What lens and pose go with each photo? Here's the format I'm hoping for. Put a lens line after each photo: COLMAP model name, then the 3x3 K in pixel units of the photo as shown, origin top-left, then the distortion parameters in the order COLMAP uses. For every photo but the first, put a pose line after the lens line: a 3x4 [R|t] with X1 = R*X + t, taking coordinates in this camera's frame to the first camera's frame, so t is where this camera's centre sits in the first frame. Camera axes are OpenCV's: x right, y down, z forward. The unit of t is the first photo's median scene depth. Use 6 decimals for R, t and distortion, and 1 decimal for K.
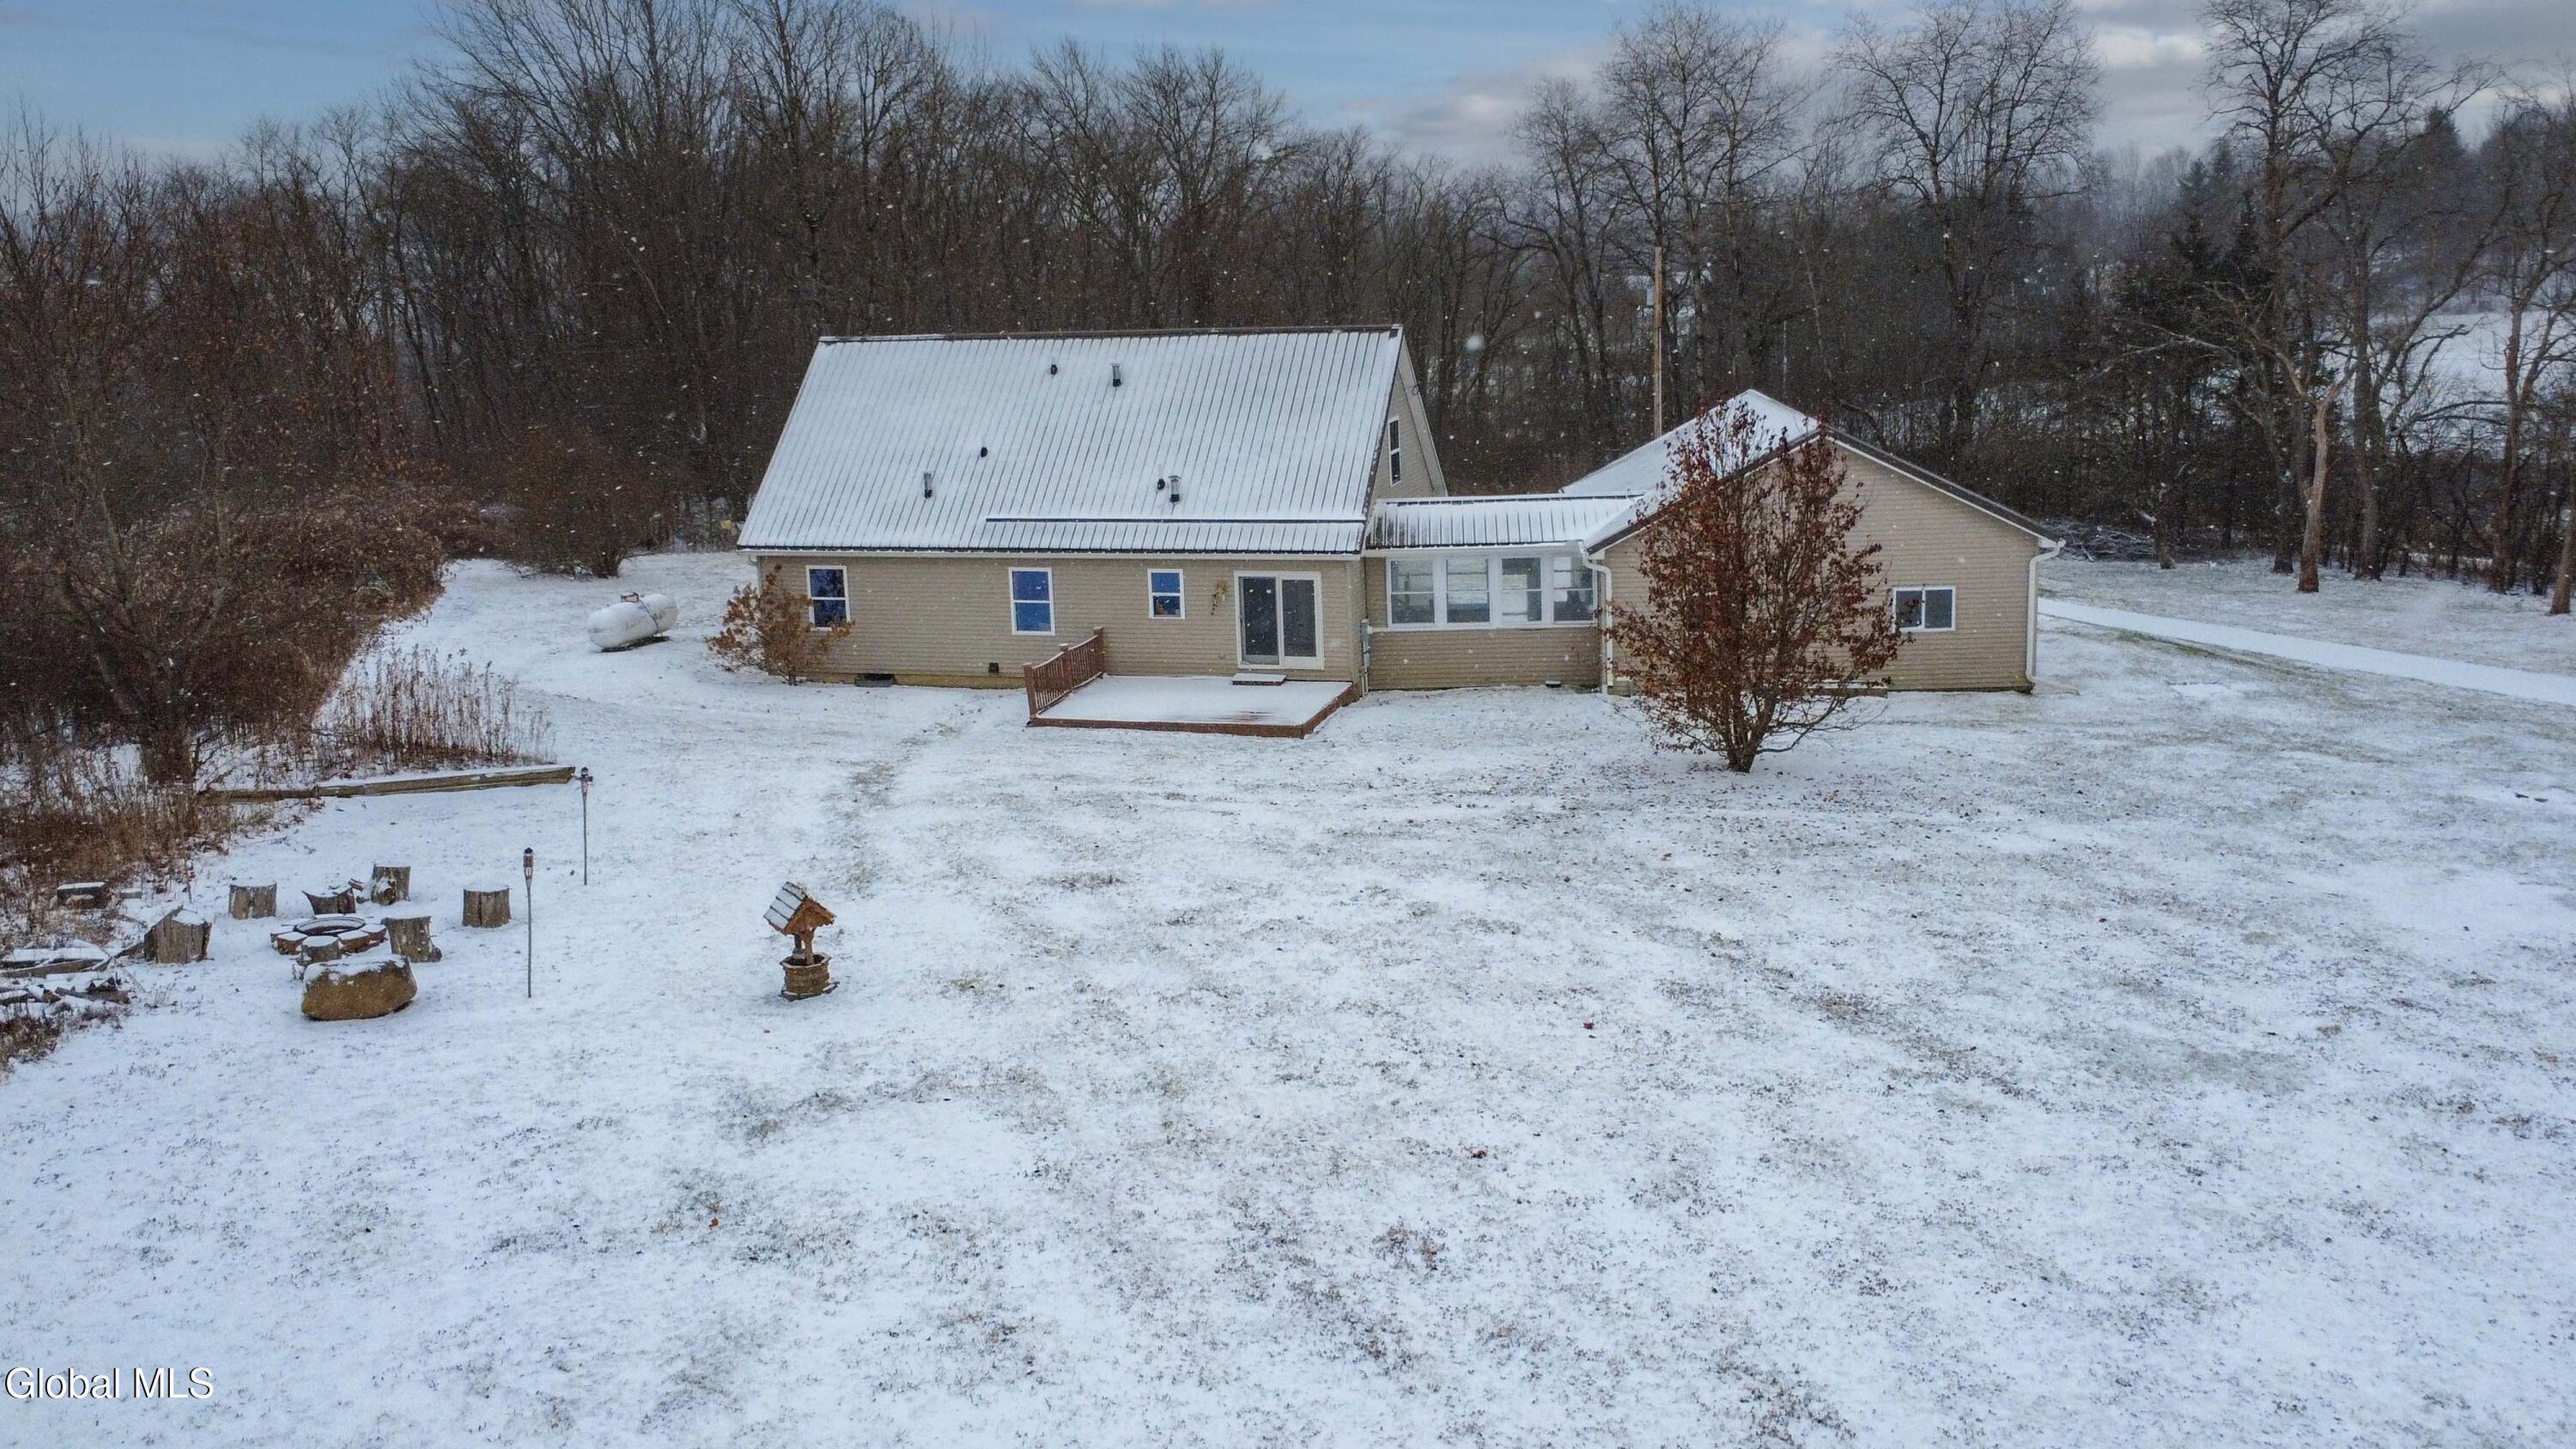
lens RADIAL K [[2072.7, 0, 1327.5], [0, 2072.7, 561.0], [0, 0, 1]] dist [0.005460, -0.004028]
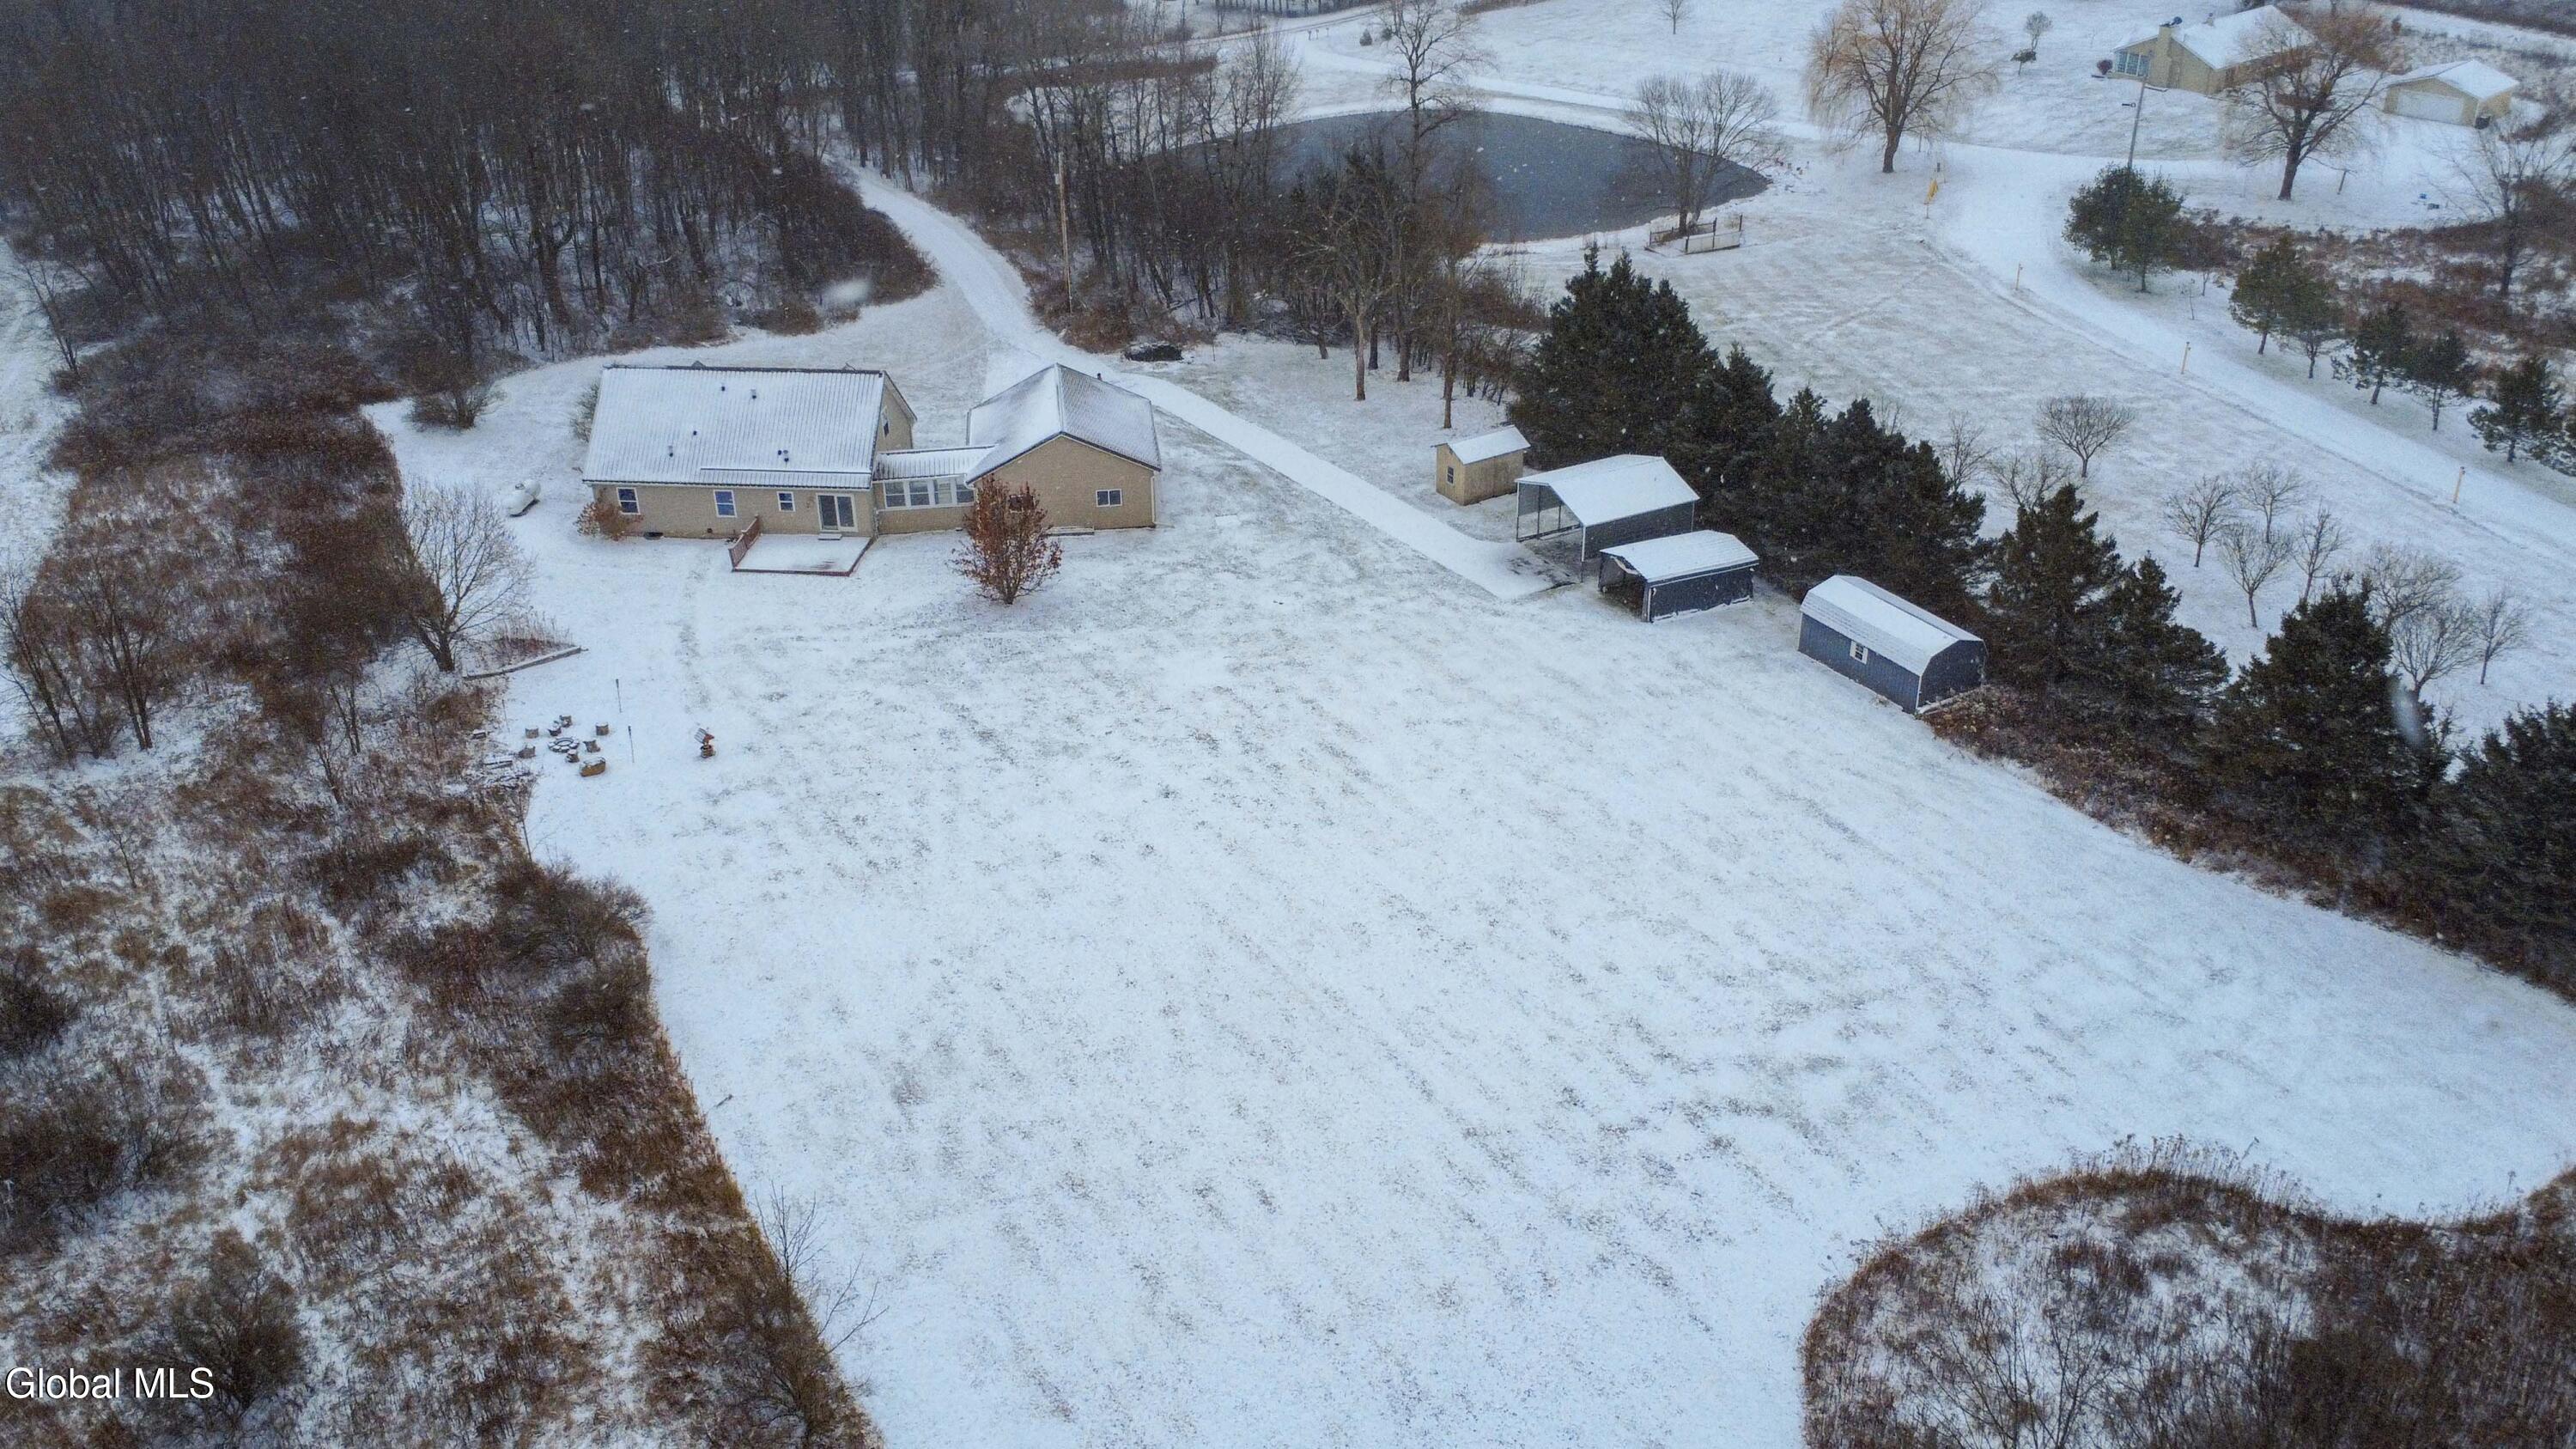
lens RADIAL K [[2014.2, 0, 1317.8], [0, 2014.2, 525.9], [0, 0, 1]] dist [0.000303, 0.004936]
pose [[0.982360, -0.058102, 0.177742, 0.105033], [0.005739, 0.959425, 0.281907, -0.594019], [-0.186910, -0.275914, 0.942834, -1.245561]]
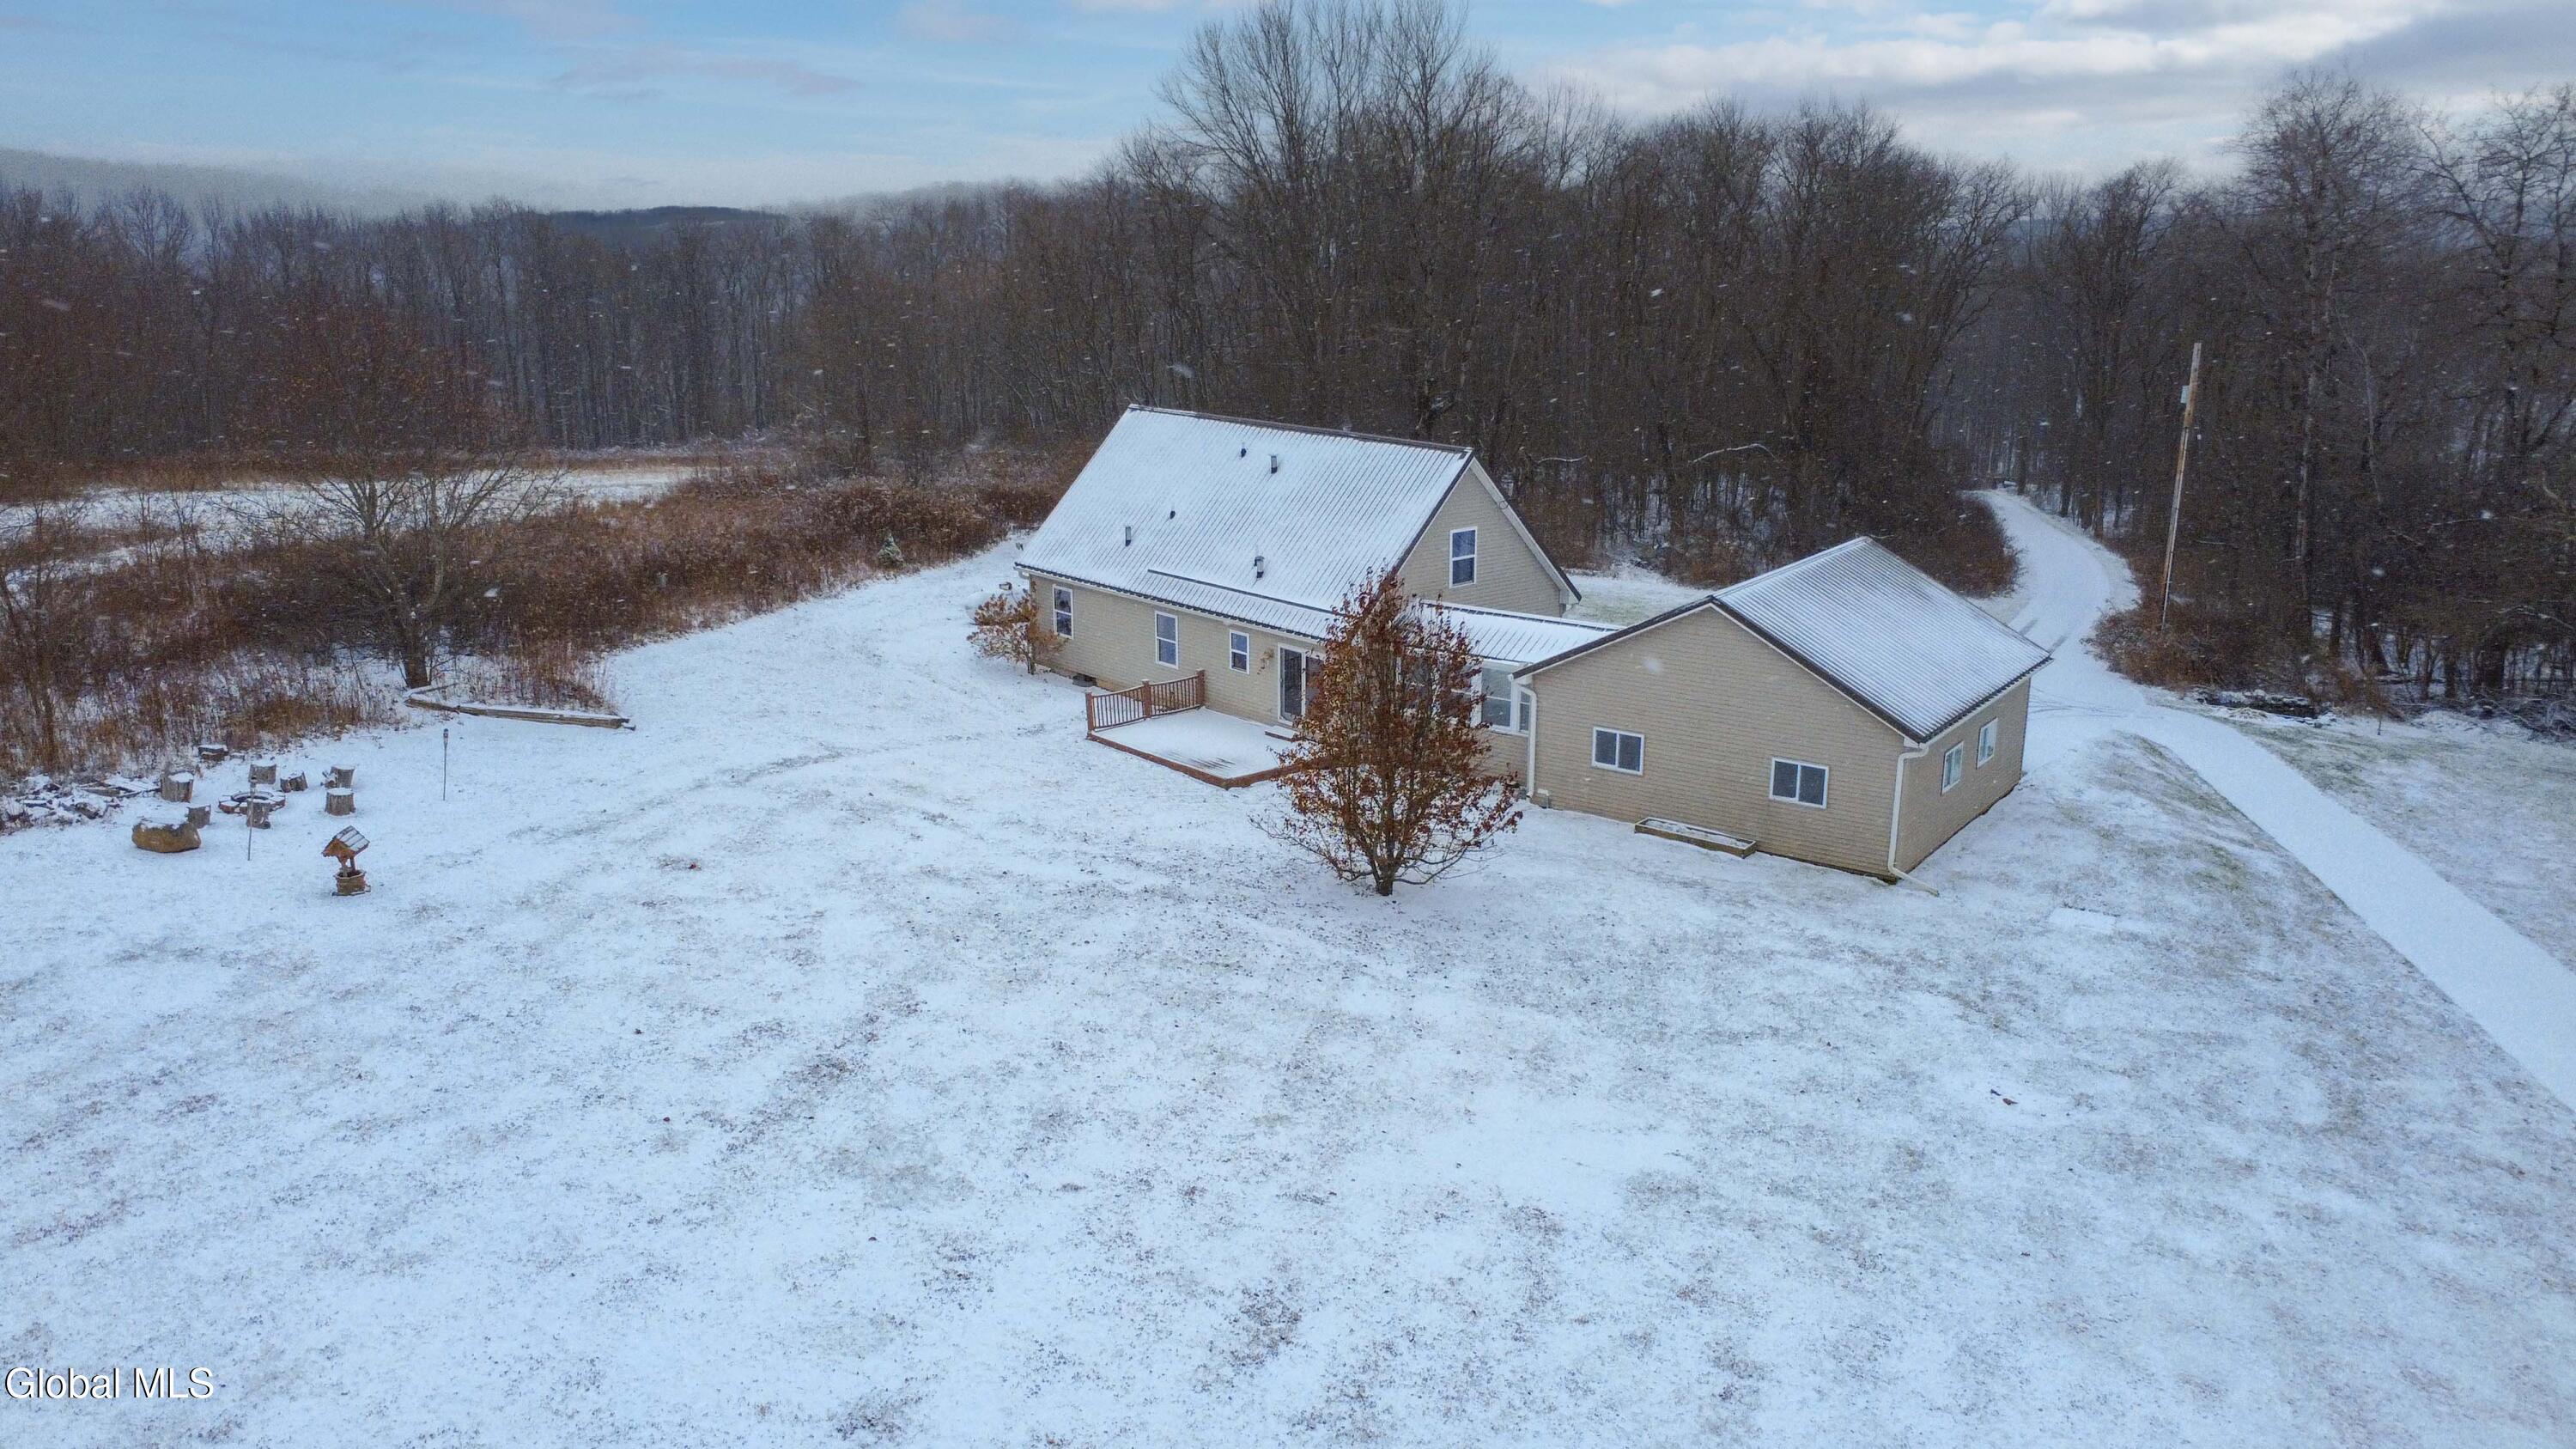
lens RADIAL K [[1937.4, 0, 1303.3], [0, 1937.4, 727.5], [0, 0, 1]] dist [-0.000665, 0.011080]
pose [[0.839529, 0.177467, -0.513514, 0.561797], [-0.116406, 0.981954, 0.149048, -0.117679], [0.530698, -0.065354, 0.845037, 0.045182]]
